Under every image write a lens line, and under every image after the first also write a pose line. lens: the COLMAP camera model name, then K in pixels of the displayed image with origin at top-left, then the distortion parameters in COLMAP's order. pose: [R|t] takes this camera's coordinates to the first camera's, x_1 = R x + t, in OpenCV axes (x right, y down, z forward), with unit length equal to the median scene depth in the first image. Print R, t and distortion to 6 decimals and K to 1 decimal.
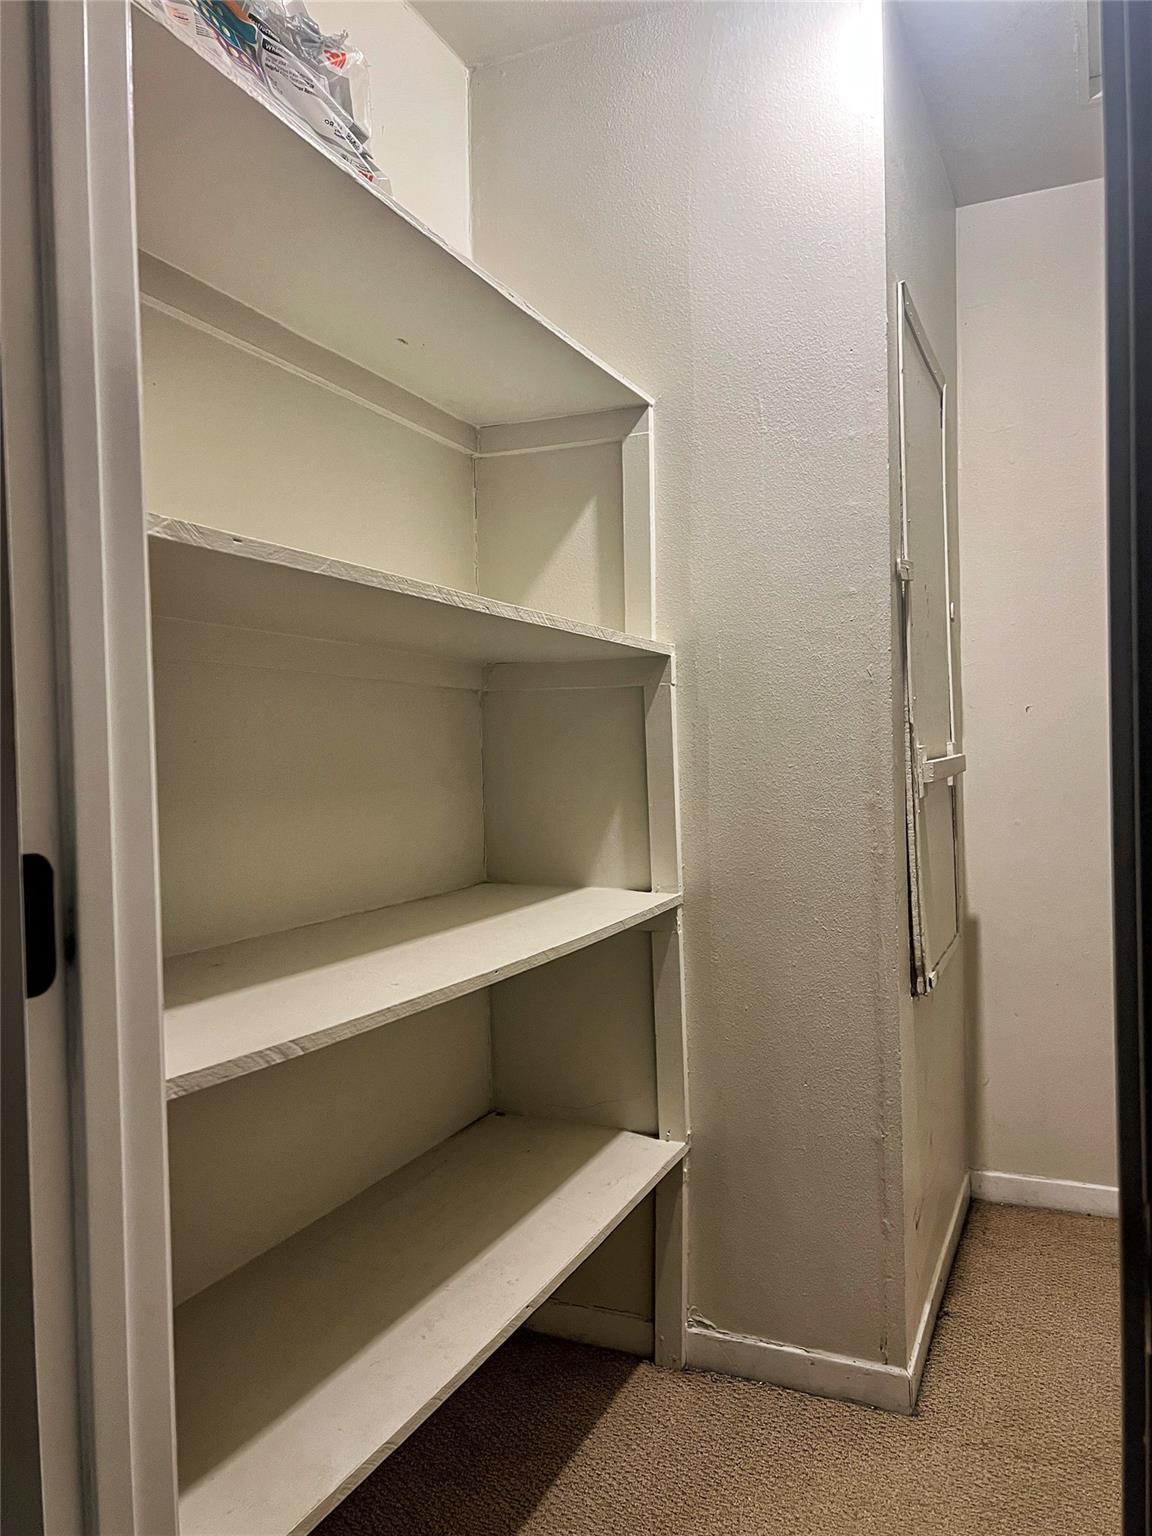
lens RADIAL K [[1150.6, 0, 577.0], [0, 1150.6, 767.5], [0, 0, 1]] dist [0.013994, -0.016939]
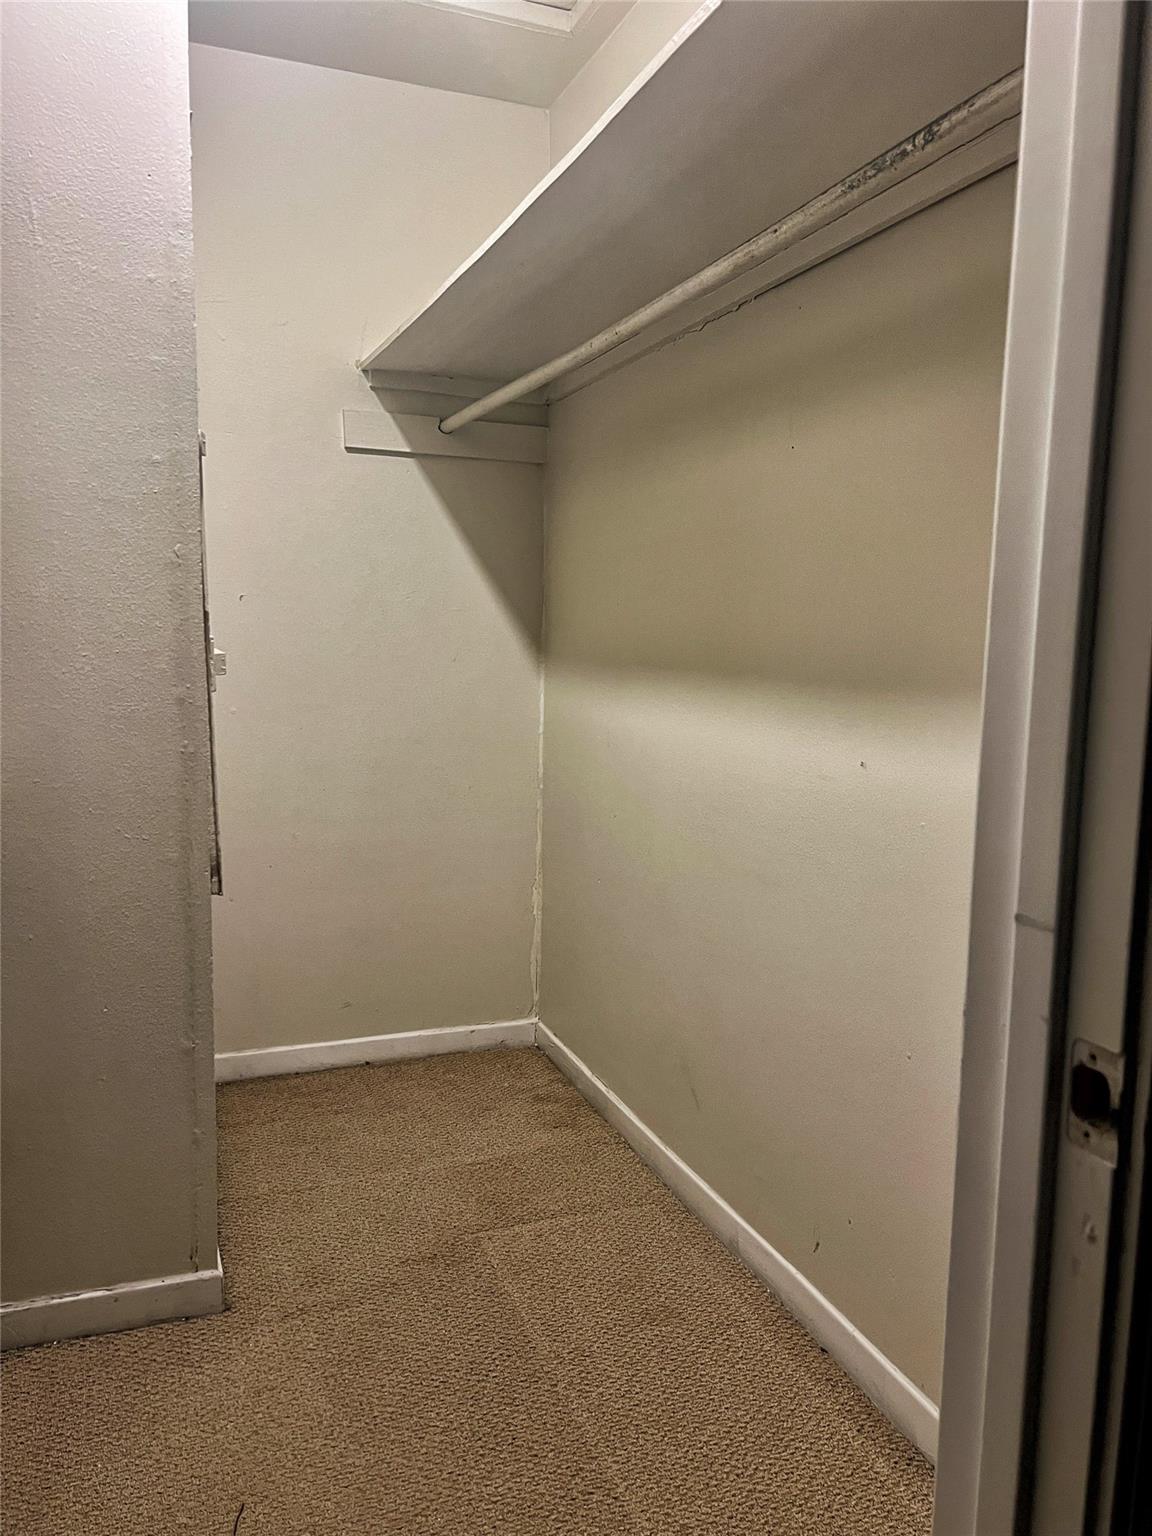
lens RADIAL K [[1150.6, 0, 577.9], [0, 1150.6, 769.8], [0, 0, 1]] dist [0.013994, -0.016939]
pose [[0.698410, -0.050923, 0.713884, -0.181603], [-0.027123, 0.994866, 0.097501, -0.009920], [-0.715183, -0.087458, 0.693443, 0.127785]]
